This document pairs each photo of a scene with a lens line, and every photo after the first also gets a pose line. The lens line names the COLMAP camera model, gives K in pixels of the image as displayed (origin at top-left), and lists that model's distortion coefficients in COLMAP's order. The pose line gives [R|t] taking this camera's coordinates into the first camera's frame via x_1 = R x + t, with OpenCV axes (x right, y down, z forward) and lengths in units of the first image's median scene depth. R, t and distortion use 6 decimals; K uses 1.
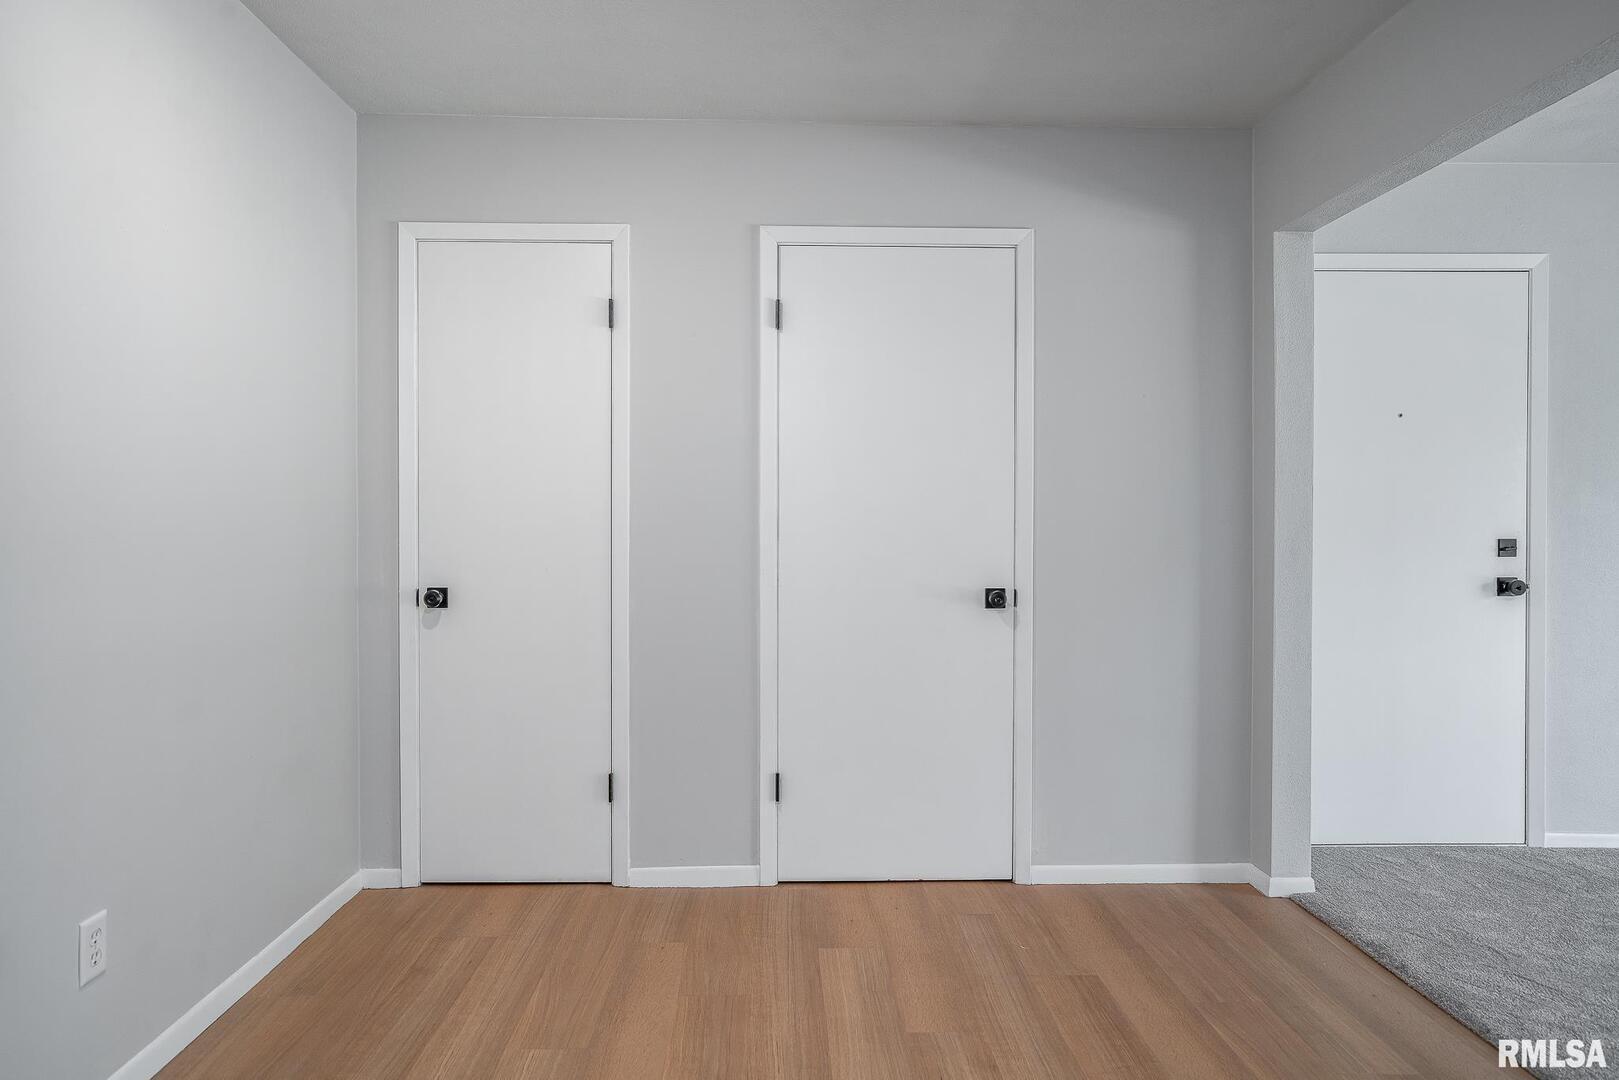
lens RADIAL K [[1042.5, 0, 811.1], [0, 1042.5, 532.8], [0, 0, 1]] dist [0.002274, 0.001368]
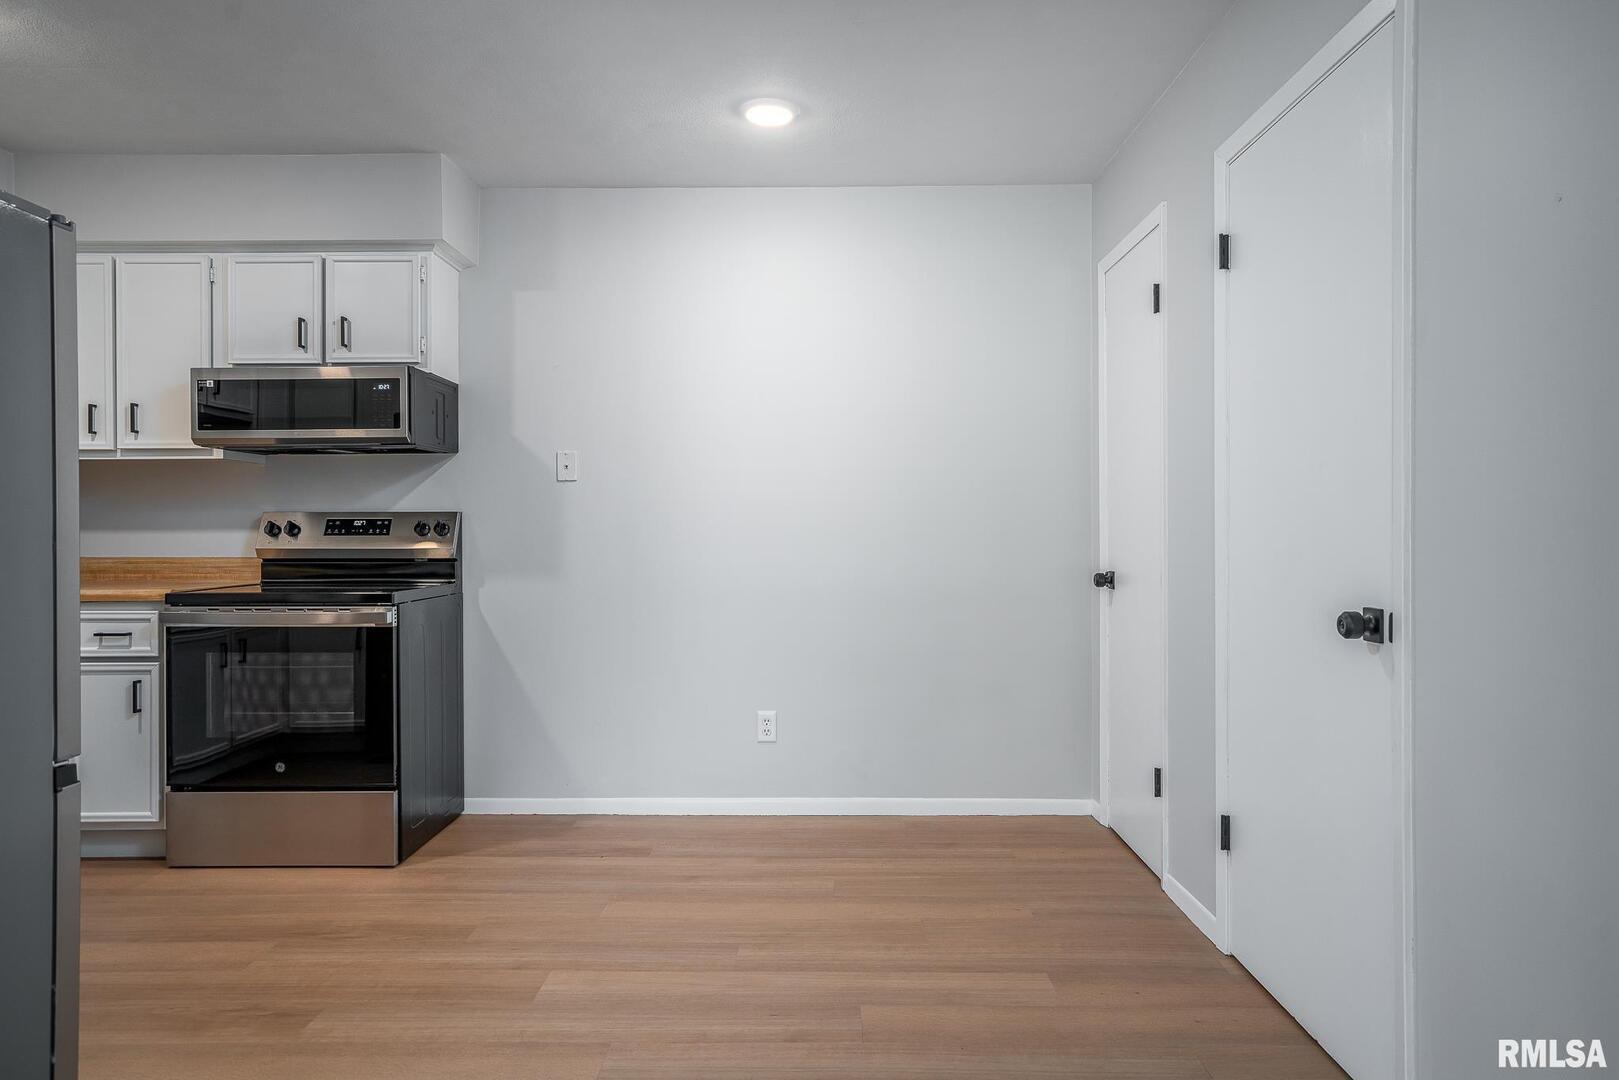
lens RADIAL K [[1042.5, 0, 812.0], [0, 1042.5, 536.3], [0, 0, 1]] dist [0.002274, 0.001368]
pose [[-0.039935, -0.000244, -0.999202, 0.799069], [-0.019675, 0.999806, 0.000543, 0.020471], [0.999009, 0.019681, -0.039932, 0.716723]]
